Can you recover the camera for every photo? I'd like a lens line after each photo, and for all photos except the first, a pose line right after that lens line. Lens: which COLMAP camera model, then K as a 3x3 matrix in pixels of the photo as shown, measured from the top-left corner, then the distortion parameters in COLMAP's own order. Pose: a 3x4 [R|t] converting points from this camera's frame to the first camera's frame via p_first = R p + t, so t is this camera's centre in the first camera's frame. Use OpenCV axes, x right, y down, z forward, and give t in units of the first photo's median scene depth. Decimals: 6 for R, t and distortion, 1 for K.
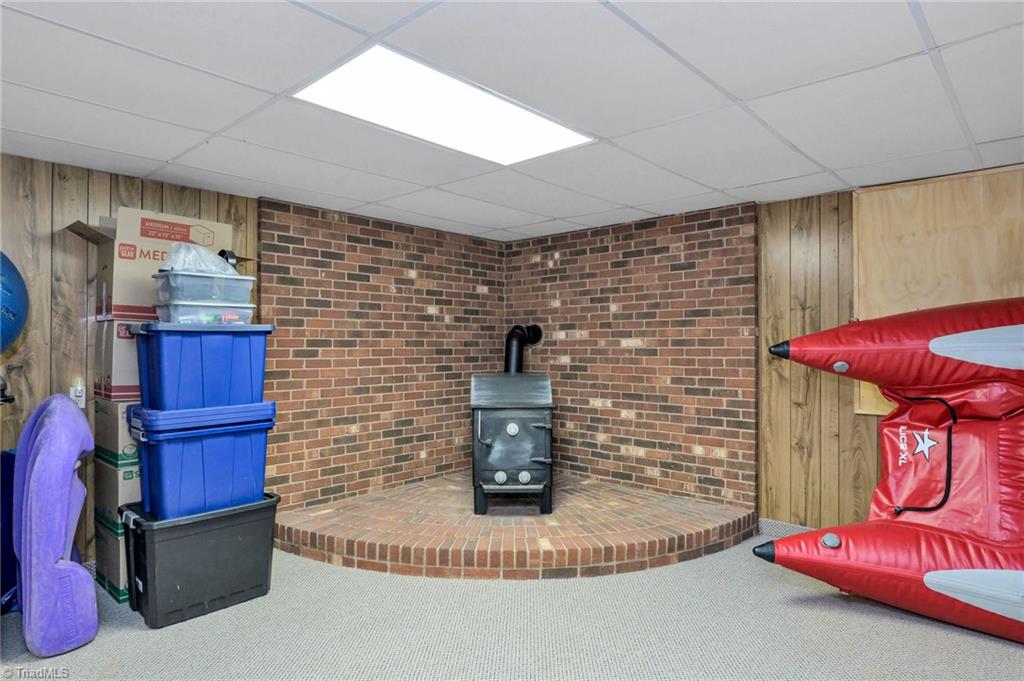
lens RADIAL K [[594.5, 0, 531.8], [0, 594.5, 342.5], [0, 0, 1]] dist [-0.003365, -0.000193]
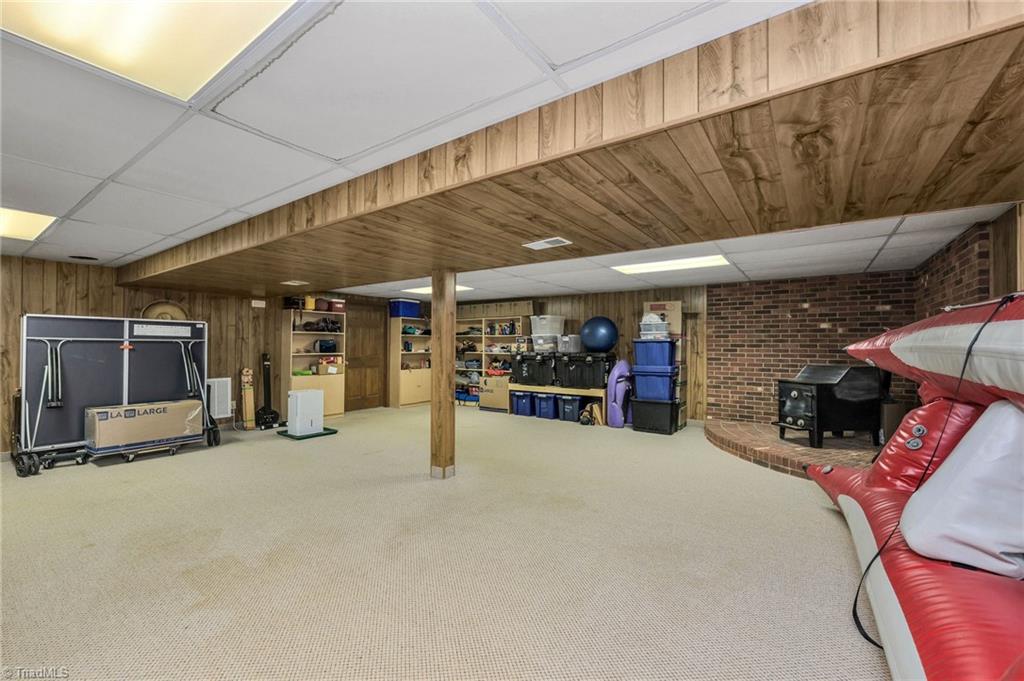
lens RADIAL K [[427.7, 0, 500.5], [0, 427.7, 349.8], [0, 0, 1]] dist [0.001708, 0.000078]
pose [[0.092280, 0.012996, -0.995648, 1.090091], [-0.002891, 0.999914, 0.012783, -0.000717], [0.995729, 0.001699, 0.092309, 0.010105]]
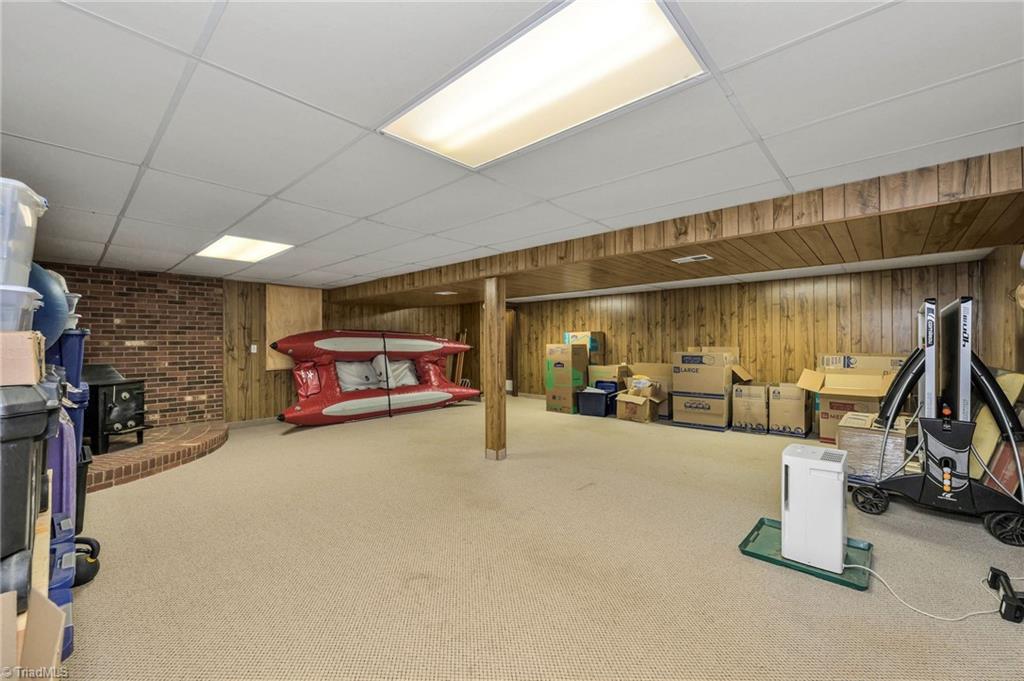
lens RADIAL K [[427.7, 0, 511.1], [0, 427.7, 340.6], [0, 0, 1]] dist [0.001708, 0.000078]
pose [[0.009901, 0.005258, 0.999937, -1.136370], [0.001638, 0.999985, -0.005275, 0.001200], [-0.999950, 0.001690, 0.009892, -0.069892]]
